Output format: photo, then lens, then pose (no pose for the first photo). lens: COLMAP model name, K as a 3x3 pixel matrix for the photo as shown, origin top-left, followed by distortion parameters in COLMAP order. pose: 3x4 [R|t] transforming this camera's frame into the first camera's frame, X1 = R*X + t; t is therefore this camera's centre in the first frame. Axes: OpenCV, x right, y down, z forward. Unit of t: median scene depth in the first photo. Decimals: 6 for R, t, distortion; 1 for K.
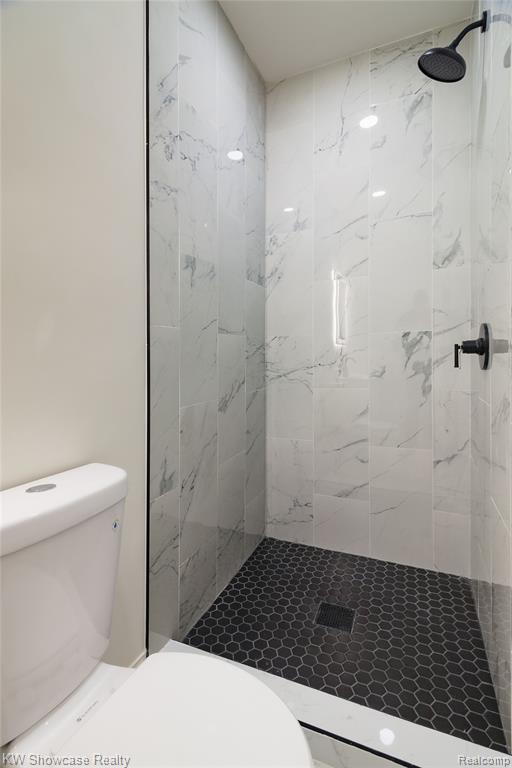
lens RADIAL K [[359.7, 0, 256.3], [0, 359.7, 354.7], [0, 0, 1]] dist [0.023766, -0.010148]
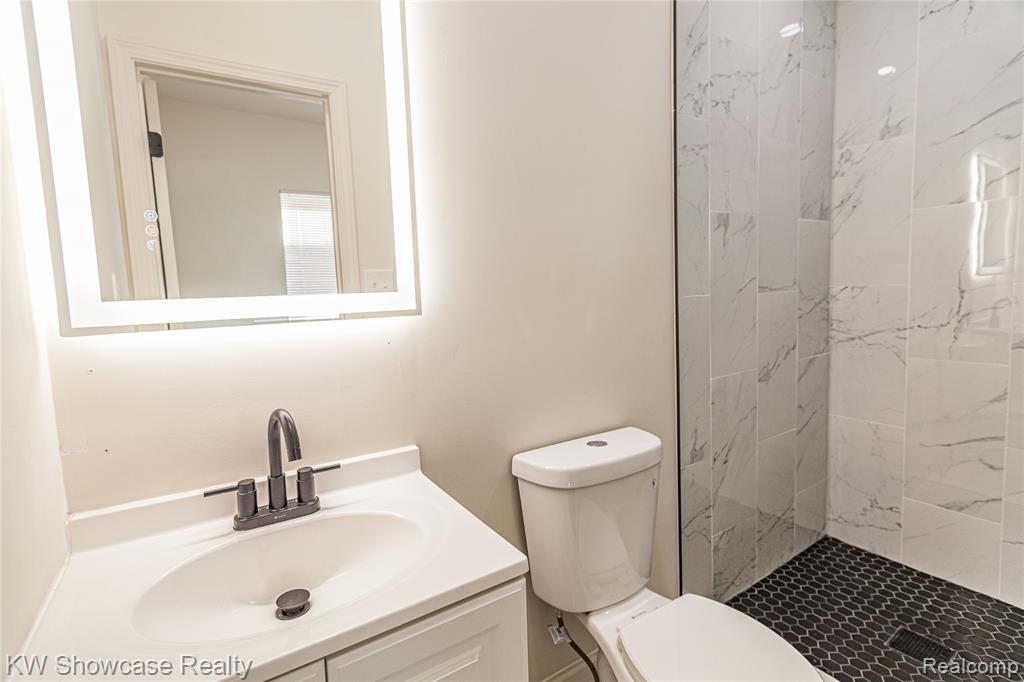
lens RADIAL K [[479.6, 0, 514.0], [0, 479.6, 332.3], [0, 0, 1]] dist [0.023766, -0.010148]
pose [[0.826516, 0.020584, -0.562537, 0.056591], [0.049207, 0.992864, 0.108629, -0.110750], [0.560759, -0.117464, 0.819605, -0.254978]]
